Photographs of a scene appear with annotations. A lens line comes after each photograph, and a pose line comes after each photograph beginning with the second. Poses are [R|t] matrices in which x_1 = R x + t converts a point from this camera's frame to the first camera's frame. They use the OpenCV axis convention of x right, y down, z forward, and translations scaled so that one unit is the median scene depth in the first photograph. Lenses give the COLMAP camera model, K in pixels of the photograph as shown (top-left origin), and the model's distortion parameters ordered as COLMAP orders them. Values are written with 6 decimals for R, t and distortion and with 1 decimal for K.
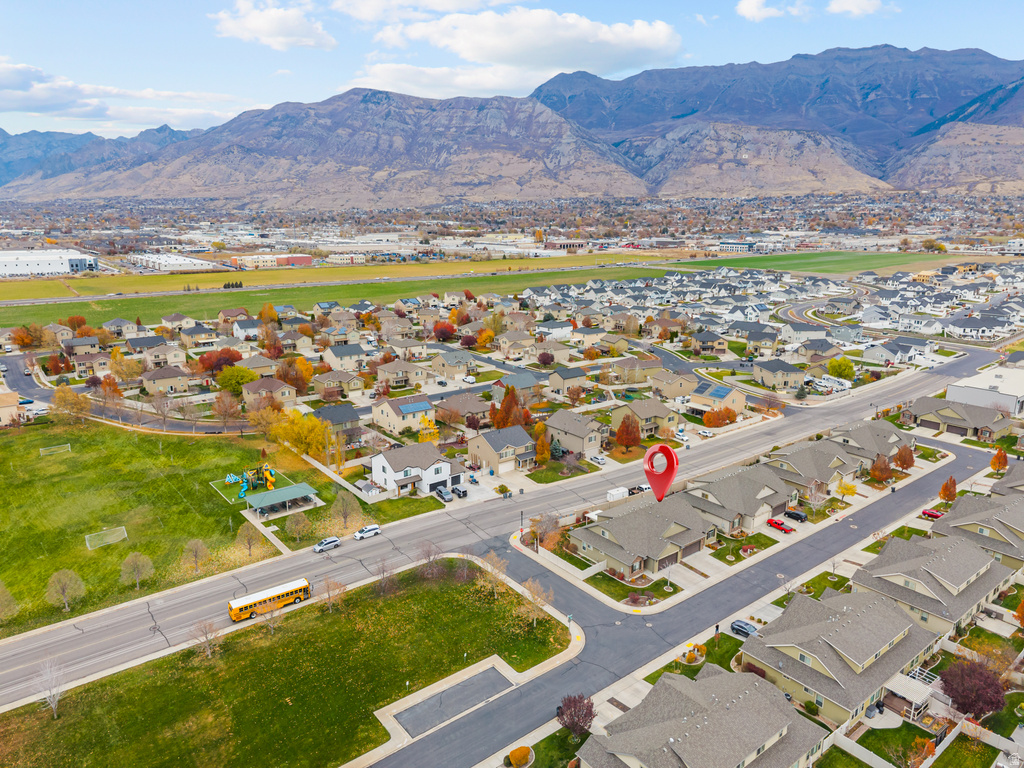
lens RADIAL K [[682.4, 0, 512.0], [0, 682.4, 384.0], [0, 0, 1]] dist [0.028071, -0.025175]
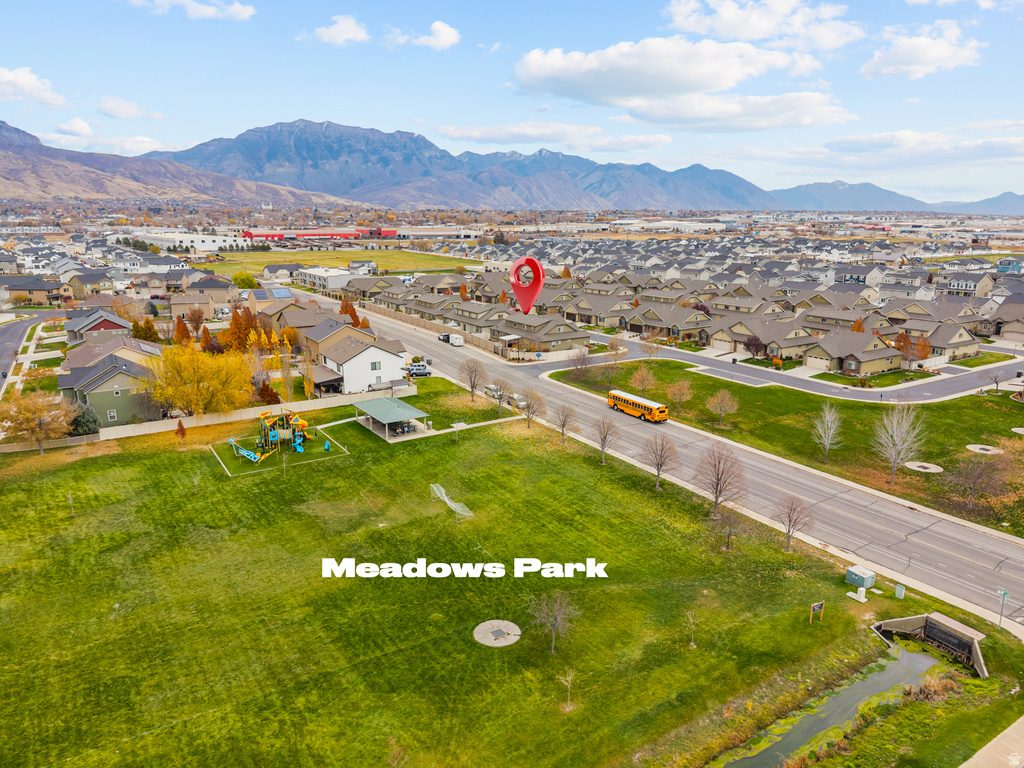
lens RADIAL K [[682.4, 0, 512.0], [0, 682.4, 384.0], [0, 0, 1]] dist [0.028071, -0.025175]
pose [[0.112429, -0.237260, 0.964918, -0.892382], [0.239707, 0.948872, 0.205384, 0.016170], [-0.964313, 0.208206, 0.163553, 0.658858]]
